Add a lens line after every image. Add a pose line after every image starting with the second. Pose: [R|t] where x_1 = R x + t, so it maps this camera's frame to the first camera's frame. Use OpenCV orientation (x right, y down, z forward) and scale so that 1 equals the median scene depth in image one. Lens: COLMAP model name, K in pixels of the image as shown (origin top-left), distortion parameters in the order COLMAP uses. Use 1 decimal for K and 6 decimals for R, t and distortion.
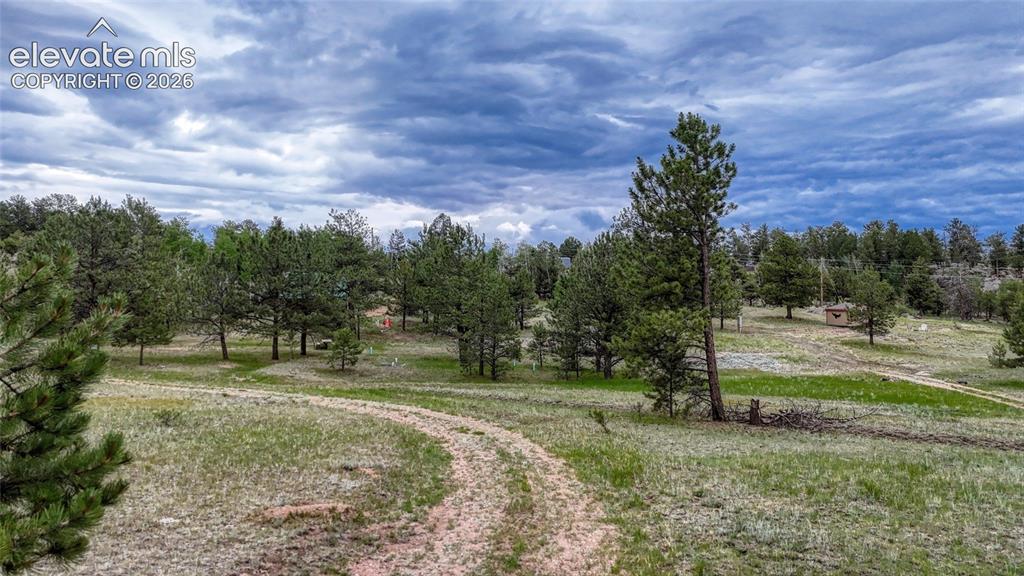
lens RADIAL K [[737.3, 0, 510.8], [0, 737.3, 266.9], [0, 0, 1]] dist [0.069769, -0.075902]
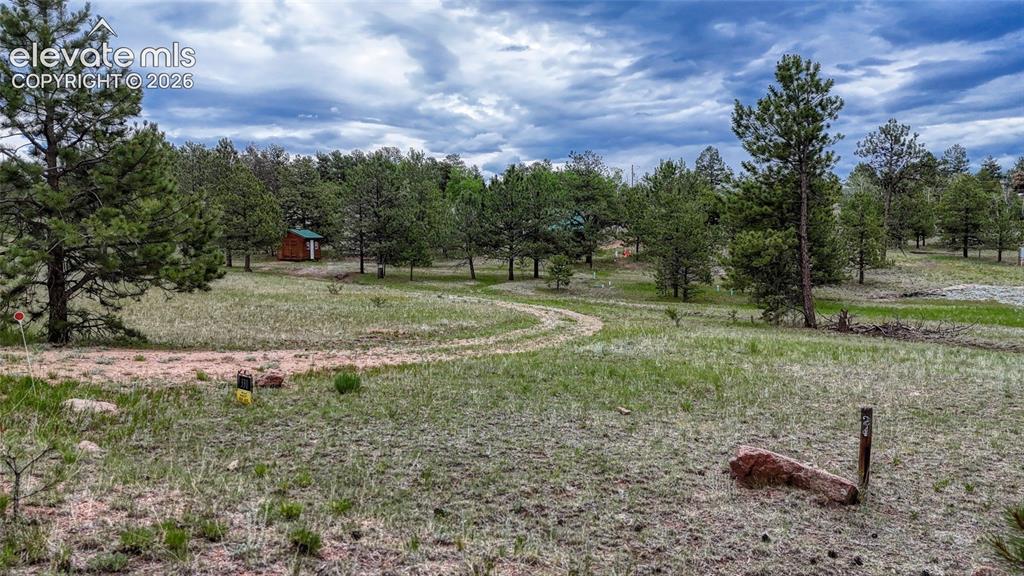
lens RADIAL K [[737.3, 0, 510.8], [0, 737.3, 266.9], [0, 0, 1]] dist [0.069769, -0.075902]
pose [[0.925420, 0.010190, -0.378806, 0.141982], [0.022124, 0.996480, 0.080853, 0.005888], [0.378297, -0.083204, 0.921938, -0.109112]]
